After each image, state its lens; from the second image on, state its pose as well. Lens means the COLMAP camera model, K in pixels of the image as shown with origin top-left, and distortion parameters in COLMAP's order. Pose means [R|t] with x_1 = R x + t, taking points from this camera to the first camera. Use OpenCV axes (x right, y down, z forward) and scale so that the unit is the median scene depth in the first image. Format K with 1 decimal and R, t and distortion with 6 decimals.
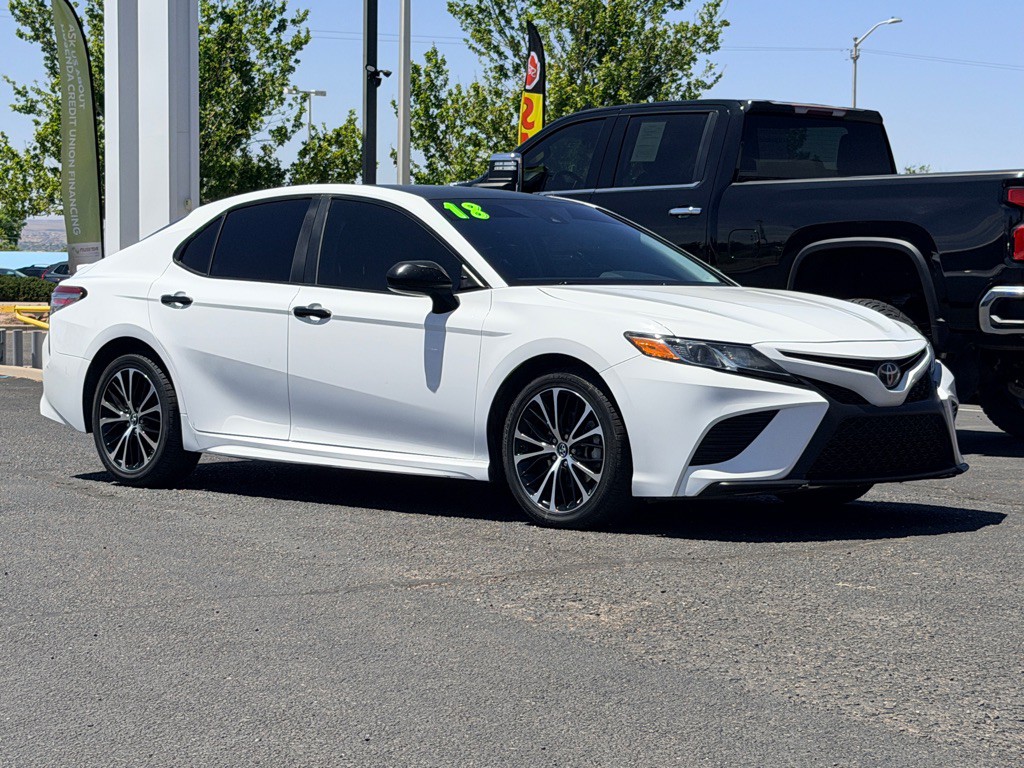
lens RADIAL K [[2386.3, 0, 506.3], [0, 2386.3, 385.9], [0, 0, 1]] dist [0.189403, 0.000000]
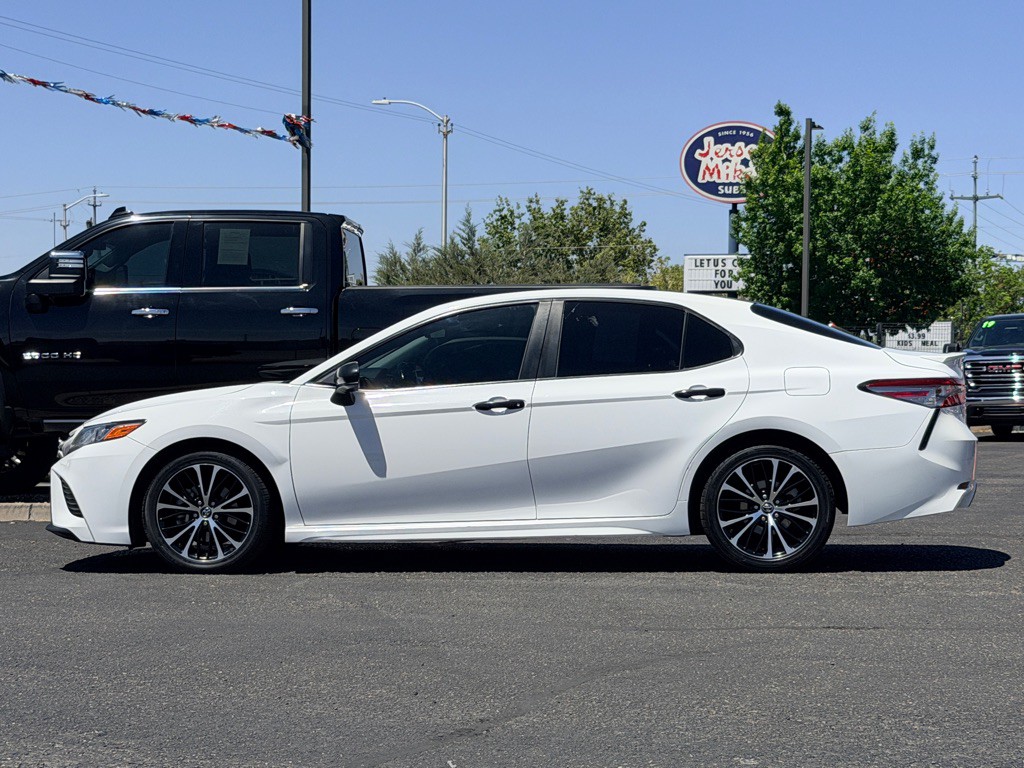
lens RADIAL K [[2386.3, 0, 519.9], [0, 2386.3, 395.8], [0, 0, 1]] dist [0.189403, 0.000000]
pose [[0.706201, -0.014497, 0.707863, -0.847290], [0.036968, 0.999182, -0.016418, -0.014400], [-0.707046, 0.037763, 0.706159, 0.179694]]
